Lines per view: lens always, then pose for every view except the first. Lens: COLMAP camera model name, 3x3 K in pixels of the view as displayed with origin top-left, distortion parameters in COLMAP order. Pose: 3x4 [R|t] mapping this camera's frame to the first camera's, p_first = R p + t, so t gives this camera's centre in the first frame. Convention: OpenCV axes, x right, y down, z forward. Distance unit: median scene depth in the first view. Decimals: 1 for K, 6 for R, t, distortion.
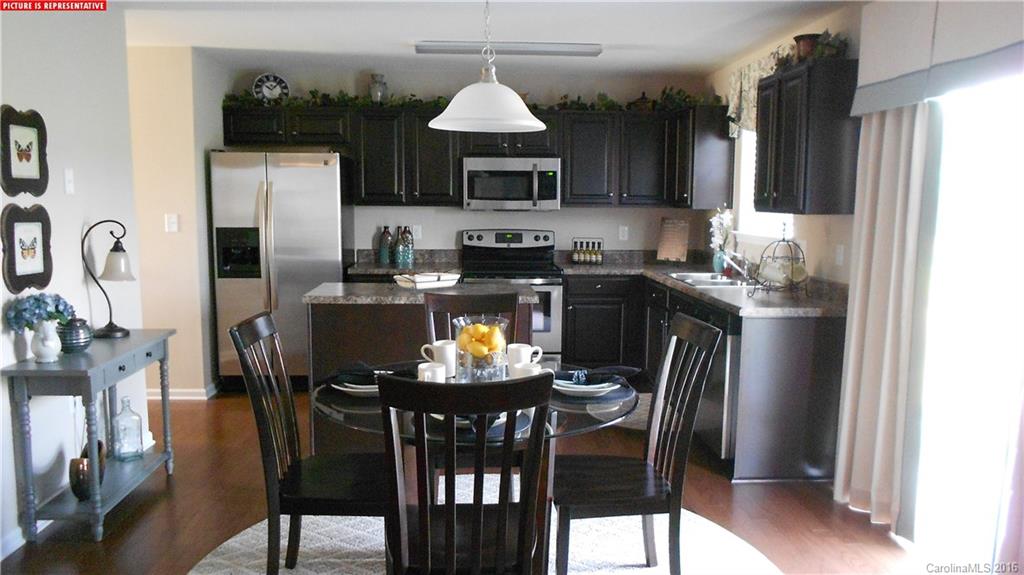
lens RADIAL K [[771.1, 0, 512.0], [0, 771.1, 287.5], [0, 0, 1]] dist [-0.018459, -0.000287]
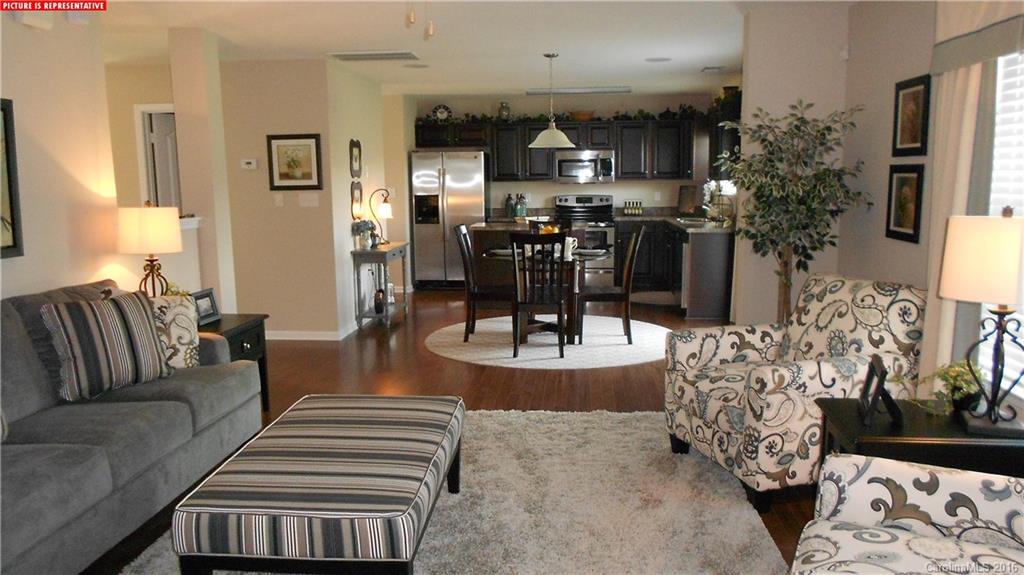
lens RADIAL K [[771.1, 0, 512.0], [0, 771.1, 287.5], [0, 0, 1]] dist [-0.018459, -0.000287]
pose [[0.987976, 0.001370, -0.154601, 0.101257], [0.002244, 0.999728, 0.023201, 0.085449], [0.154590, -0.023269, 0.987705, -0.665440]]
